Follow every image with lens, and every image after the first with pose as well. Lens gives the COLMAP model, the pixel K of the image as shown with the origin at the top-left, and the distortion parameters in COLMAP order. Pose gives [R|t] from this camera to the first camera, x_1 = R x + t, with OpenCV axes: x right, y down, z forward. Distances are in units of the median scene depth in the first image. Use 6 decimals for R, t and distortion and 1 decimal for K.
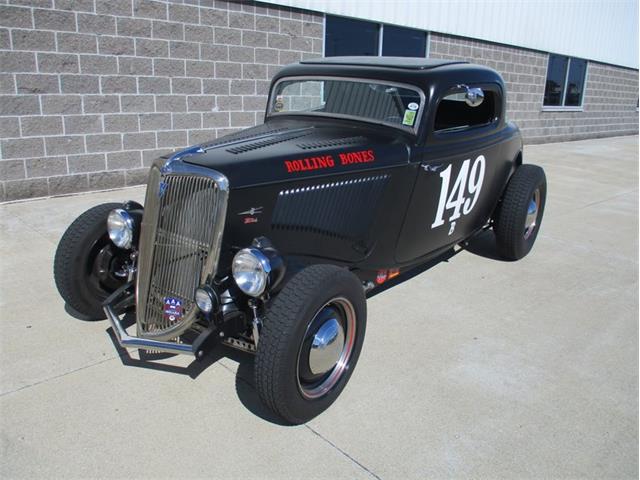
lens RADIAL K [[536.8, 0, 319.9], [0, 536.8, 240.0], [0, 0, 1]] dist [-0.039862, 0.012388]
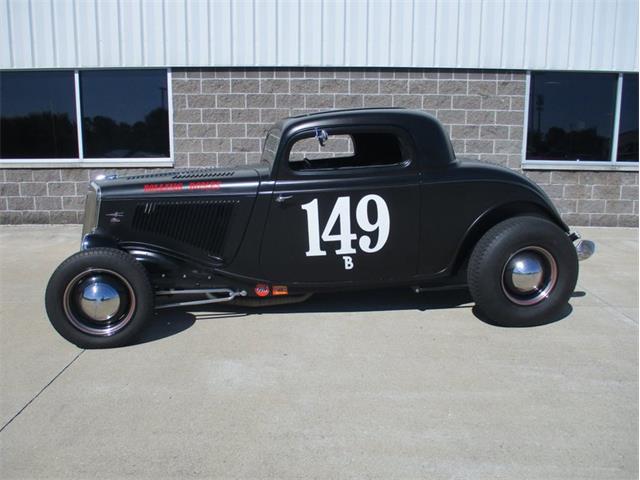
lens RADIAL K [[536.8, 0, 317.2], [0, 536.8, 243.9], [0, 0, 1]] dist [-0.039862, 0.012388]
pose [[0.718645, 0.094863, -0.688877, 0.590789], [-0.176685, 0.983050, -0.048948, 0.002538], [0.672557, 0.156890, 0.723224, 0.121597]]
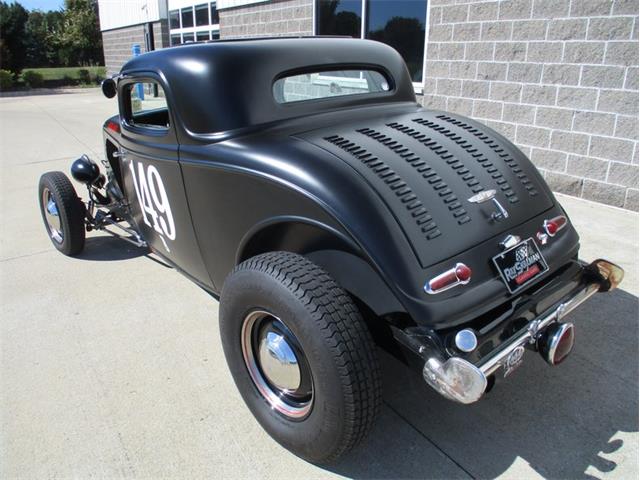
lens RADIAL K [[536.8, 0, 309.1], [0, 536.8, 241.4], [0, 0, 1]] dist [-0.039862, 0.012388]
pose [[-0.208782, 0.301318, -0.930386, 0.632435], [-0.279831, 0.893168, 0.352060, -0.248903], [0.937072, 0.333855, -0.102159, 0.830014]]
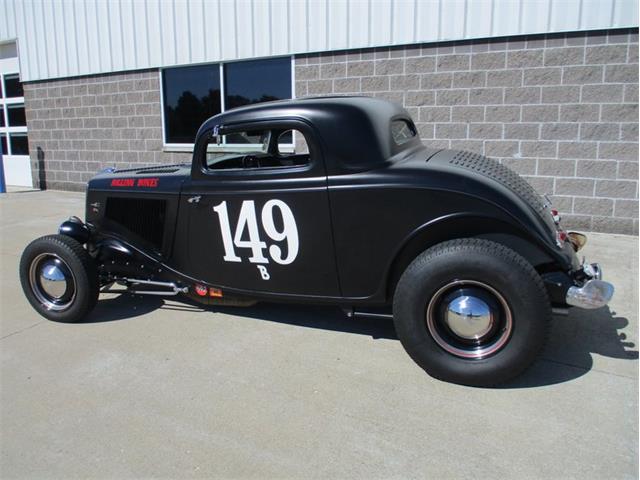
lens RADIAL K [[536.8, 0, 314.3], [0, 536.8, 242.9], [0, 0, 1]] dist [-0.039862, 0.012388]
pose [[0.279693, 0.173145, -0.944348, 0.743883], [-0.250440, 0.962708, 0.102337, -0.123479], [0.926850, 0.207880, 0.312625, 0.493217]]
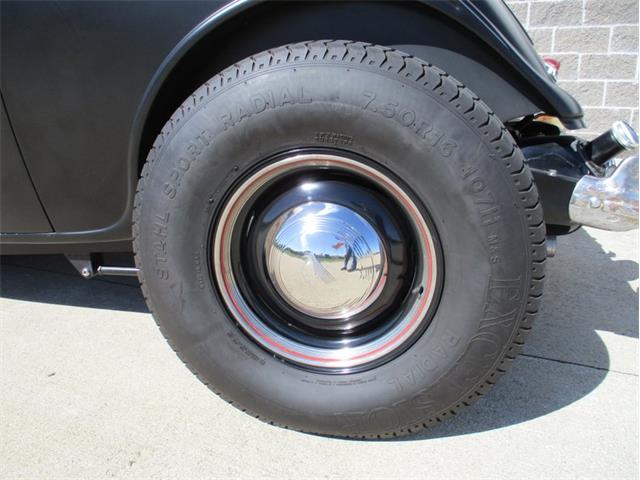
lens RADIAL K [[536.8, 0, 316.2], [0, 536.8, 232.5], [0, 0, 1]] dist [-0.039862, 0.012388]
pose [[0.396306, 0.204972, -0.894946, 0.483891], [-0.238148, 0.964348, 0.115408, -0.071384], [0.886694, 0.167393, 0.430991, 0.716482]]
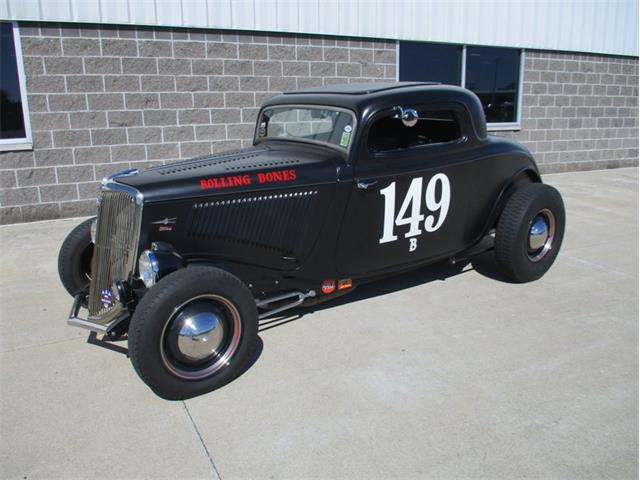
lens RADIAL K [[536.8, 0, 319.4], [0, 536.8, 240.5], [0, 0, 1]] dist [-0.039862, 0.012388]
pose [[0.956929, 0.026175, -0.289140, 0.237522], [-0.038250, 0.998613, -0.036189, 0.009051], [0.287791, 0.045690, 0.956603, -0.022366]]
